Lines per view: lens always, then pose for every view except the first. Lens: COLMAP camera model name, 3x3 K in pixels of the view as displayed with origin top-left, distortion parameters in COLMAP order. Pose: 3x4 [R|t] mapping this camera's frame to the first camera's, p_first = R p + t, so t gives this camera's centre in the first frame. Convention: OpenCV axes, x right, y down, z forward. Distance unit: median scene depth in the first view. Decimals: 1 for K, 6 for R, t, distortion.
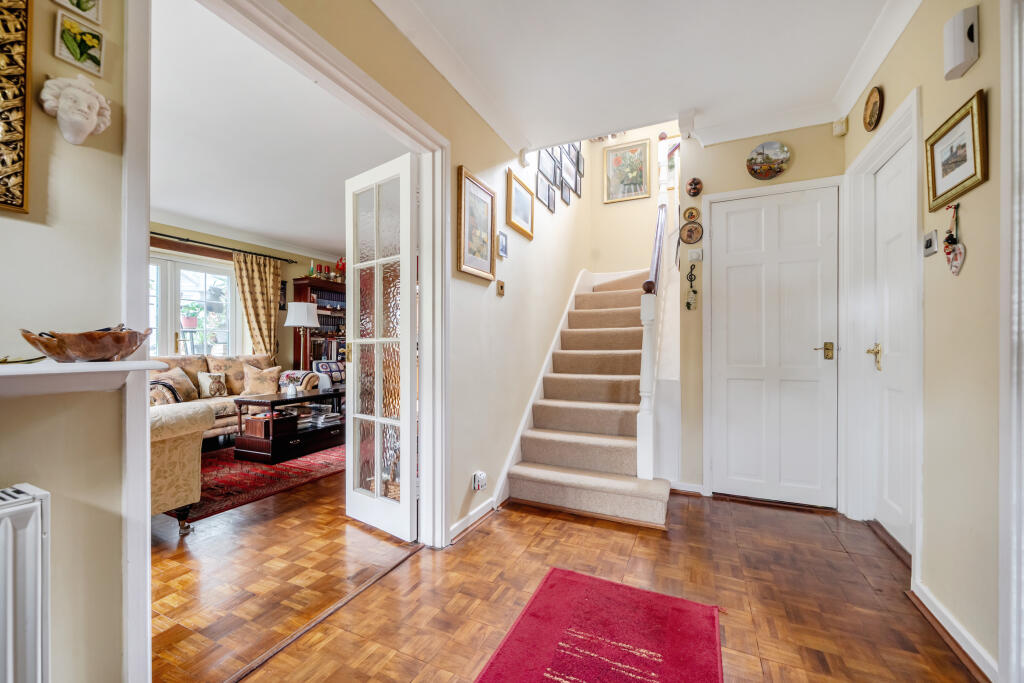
lens RADIAL K [[399.4, 0, 512.8], [0, 399.4, 343.2], [0, 0, 1]] dist [-0.001168, -0.000098]
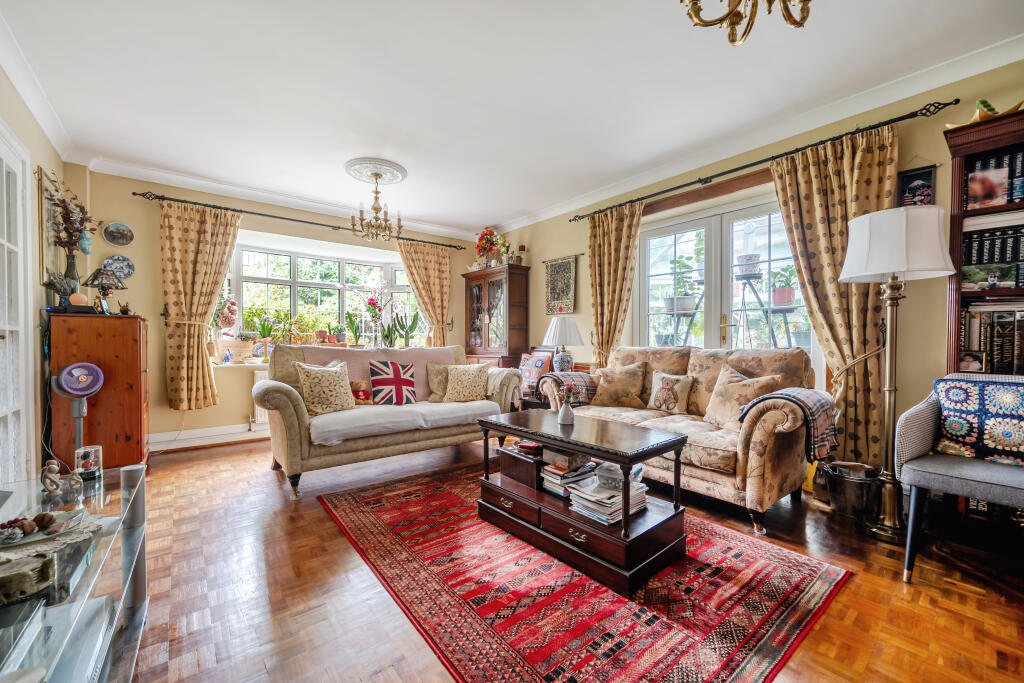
lens RADIAL K [[399.4, 0, 516.2], [0, 399.4, 344.1], [0, 0, 1]] dist [-0.001168, -0.000098]
pose [[-0.448128, 0.008873, -0.893925, -0.039072], [0.002706, 0.999960, 0.008570, 0.015484], [0.893965, 0.001422, -0.448134, 0.871907]]
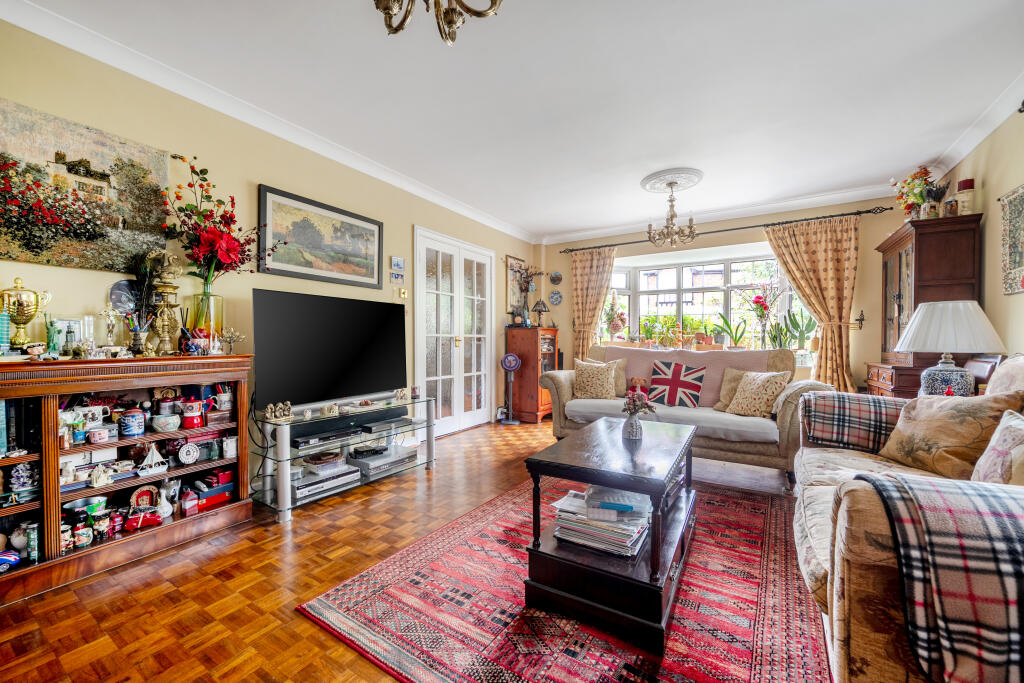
lens RADIAL K [[399.4, 0, 514.5], [0, 399.4, 343.2], [0, 0, 1]] dist [-0.001168, -0.000098]
pose [[-0.991077, -0.001726, 0.133279, -0.189337], [-0.001320, 0.999994, 0.003132, 0.015075], [-0.133284, 0.002928, -0.991074, 0.977161]]
